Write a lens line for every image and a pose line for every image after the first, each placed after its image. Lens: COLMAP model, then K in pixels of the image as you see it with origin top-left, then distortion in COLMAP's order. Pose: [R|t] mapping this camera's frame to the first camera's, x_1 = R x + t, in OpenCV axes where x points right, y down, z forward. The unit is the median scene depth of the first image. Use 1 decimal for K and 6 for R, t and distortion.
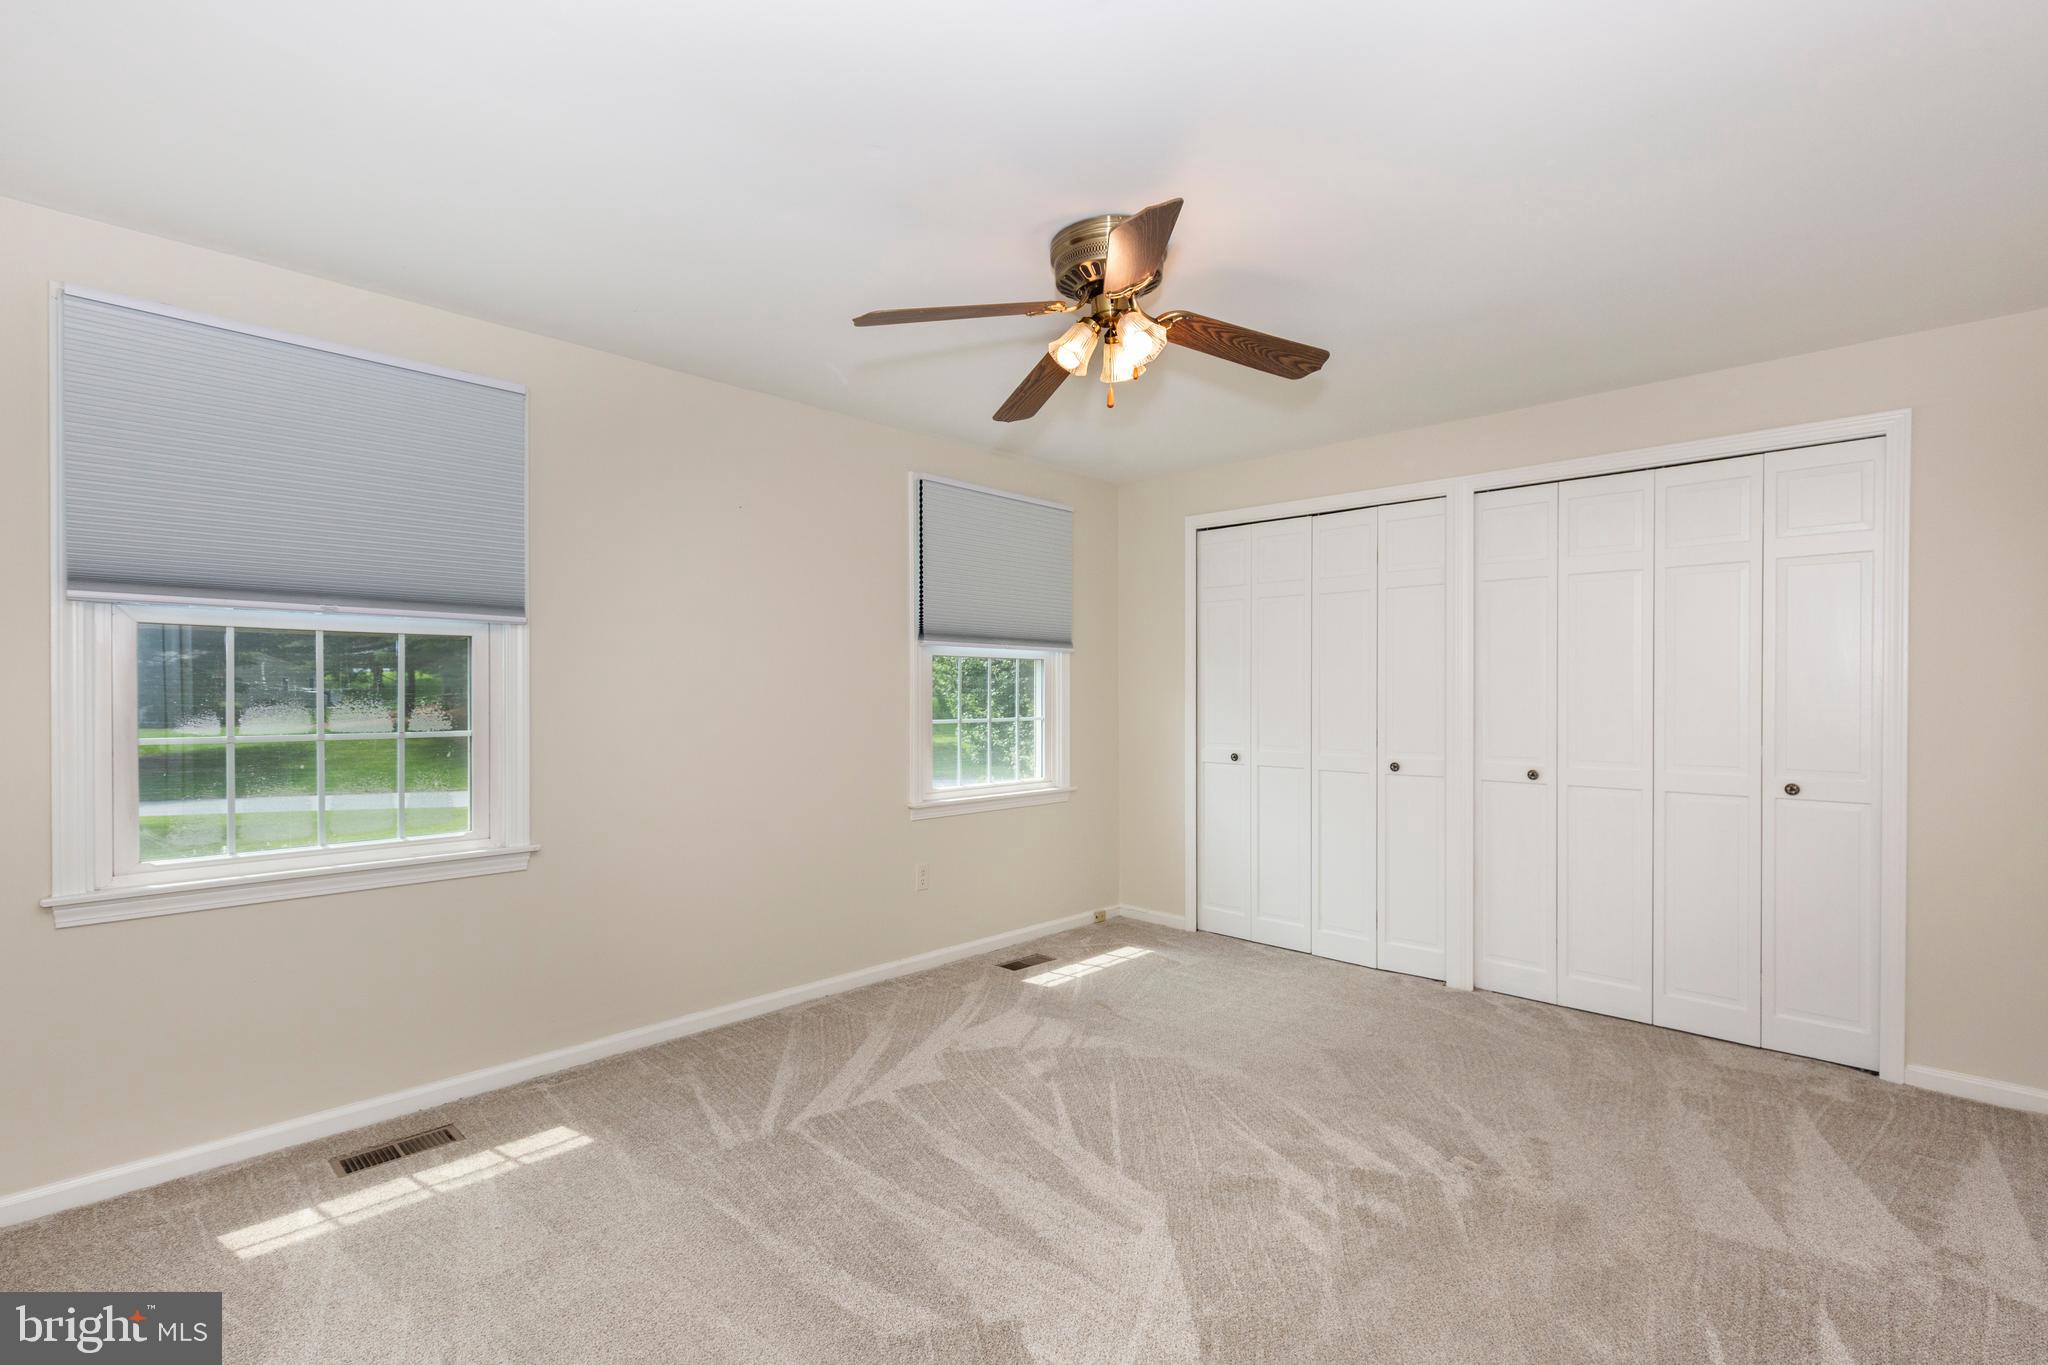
lens RADIAL K [[936.9, 0, 1008.9], [0, 936.9, 698.8], [0, 0, 1]] dist [0.013265, -0.001939]
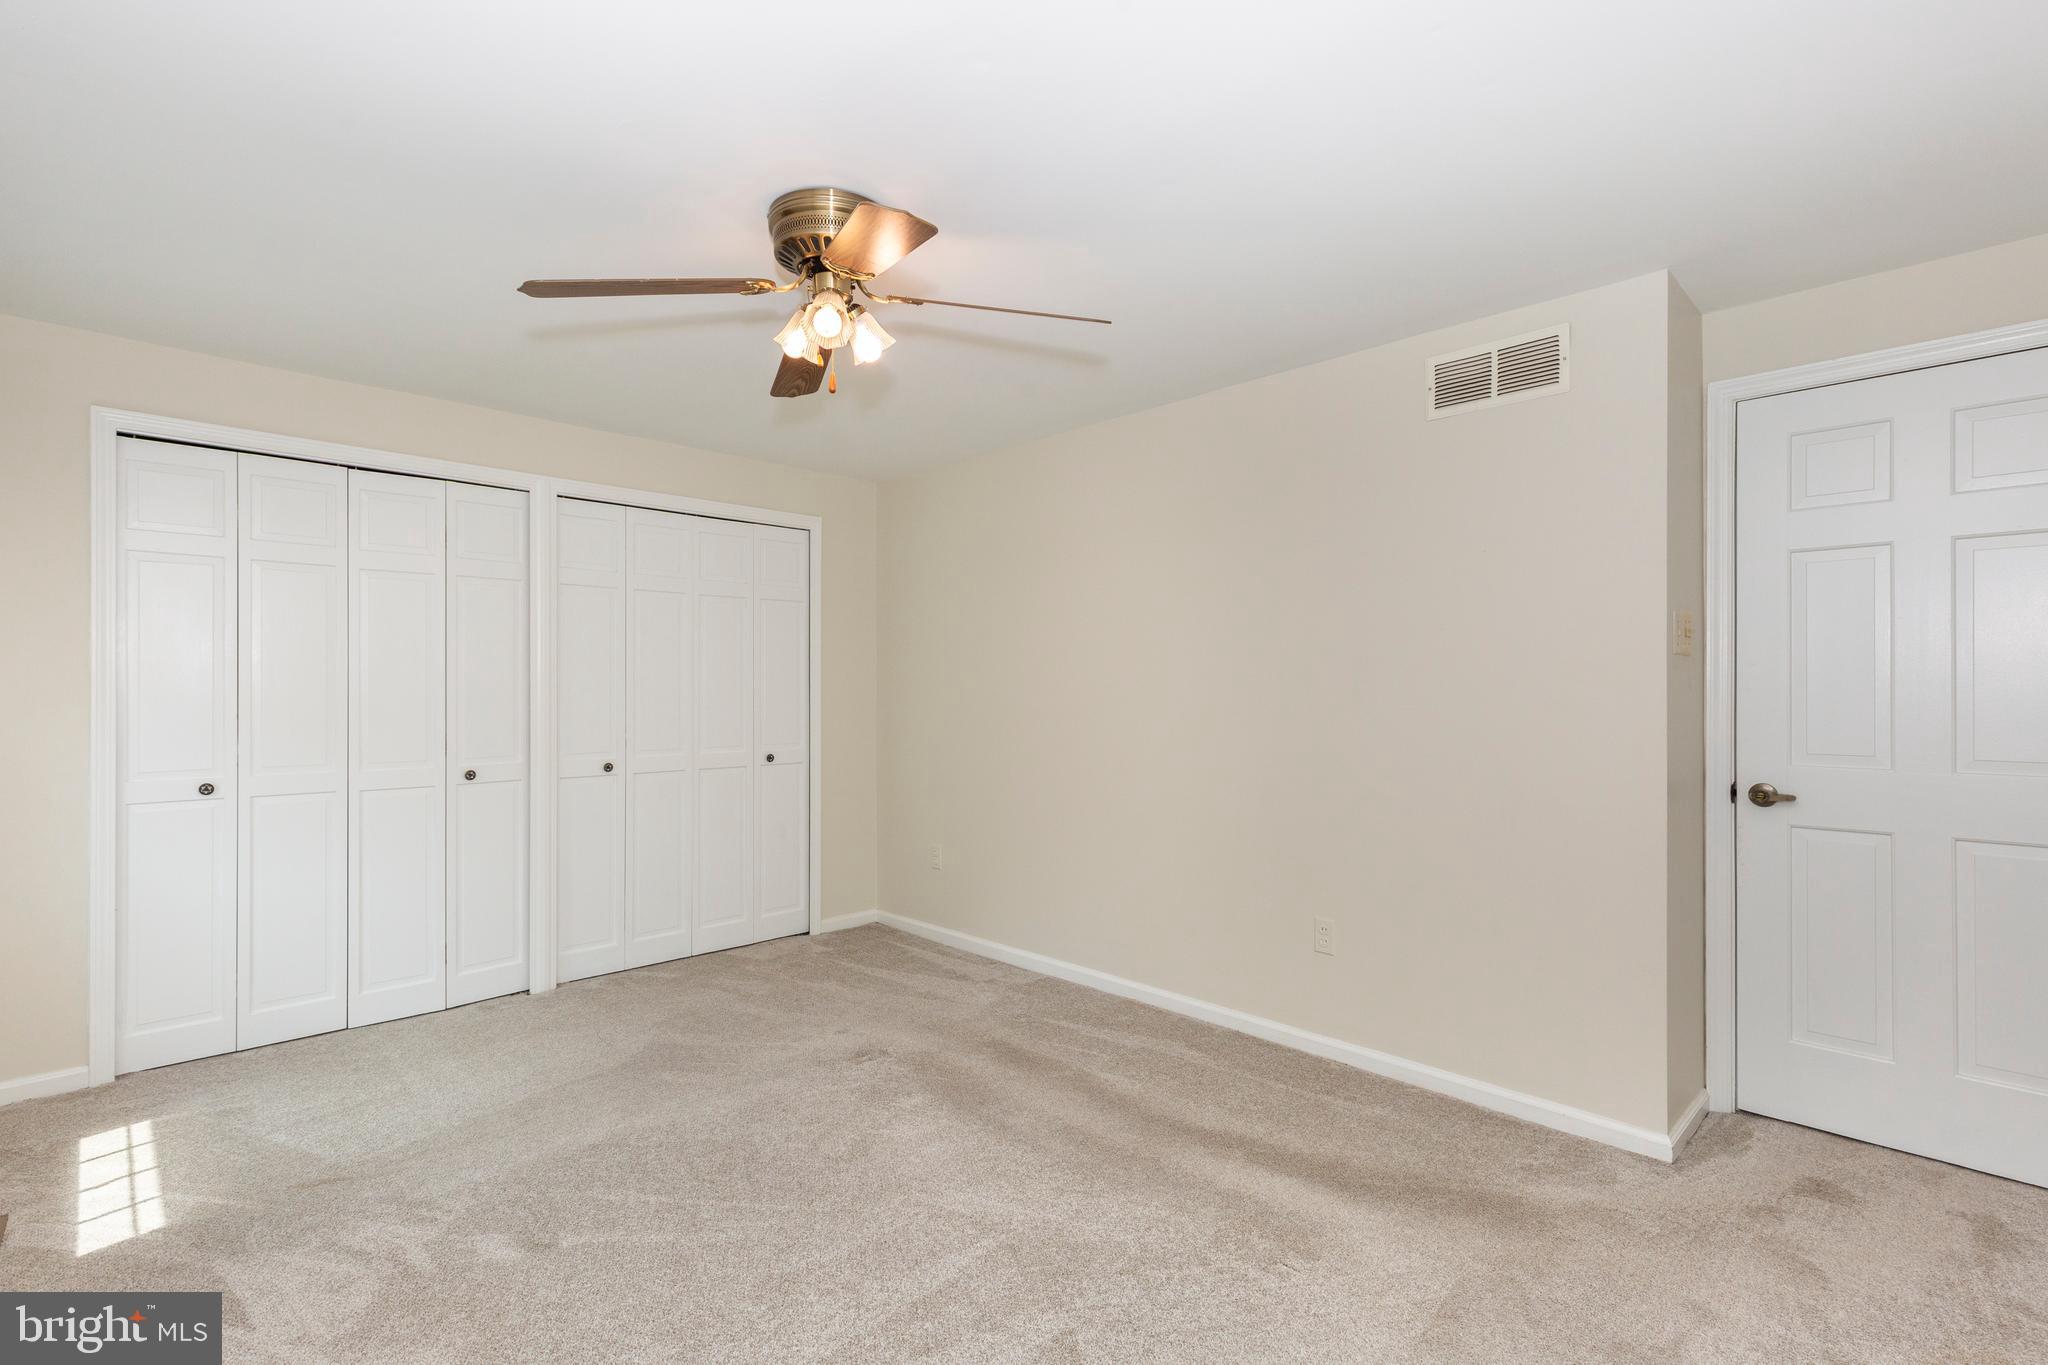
lens RADIAL K [[936.9, 0, 1003.1], [0, 936.9, 684.9], [0, 0, 1]] dist [0.013265, -0.001939]
pose [[0.035378, 0.005981, 0.999356, -0.509105], [0.007973, 0.999949, -0.006267, -0.004461], [-0.999342, 0.008189, 0.035329, 0.492227]]
